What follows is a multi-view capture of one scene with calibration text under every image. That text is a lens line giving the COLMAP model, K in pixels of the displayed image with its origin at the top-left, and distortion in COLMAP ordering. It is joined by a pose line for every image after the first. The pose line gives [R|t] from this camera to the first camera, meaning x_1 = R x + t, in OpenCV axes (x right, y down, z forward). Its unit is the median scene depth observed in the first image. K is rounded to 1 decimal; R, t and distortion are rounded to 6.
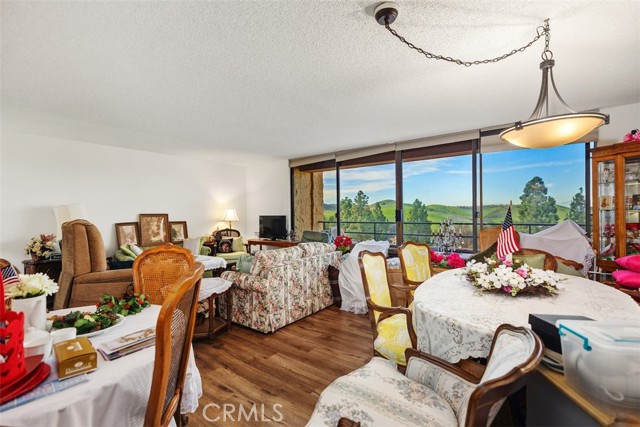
lens RADIAL K [[286.4, 0, 317.2], [0, 286.4, 214.2], [0, 0, 1]] dist [0.001781, 0.001461]
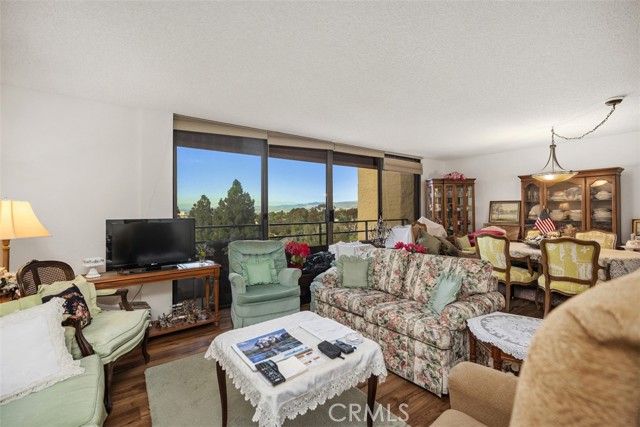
lens RADIAL K [[286.4, 0, 318.1], [0, 286.4, 207.3], [0, 0, 1]] dist [0.001781, 0.001461]
pose [[0.289838, 0.022576, 0.956809, -0.528763], [0.009517, 0.999604, -0.026468, 0.000724], [-0.957028, 0.016777, 0.289509, 0.589136]]
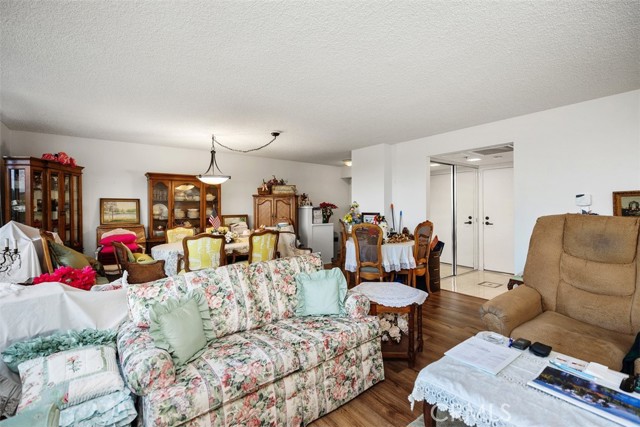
lens RADIAL K [[286.4, 0, 319.5], [0, 286.4, 205.6], [0, 0, 1]] dist [0.001781, 0.001461]
pose [[-0.963487, 0.022322, 0.266823, -0.217051], [0.022604, 0.999742, -0.002015, -0.005381], [-0.266800, 0.004090, -0.963743, 0.892732]]
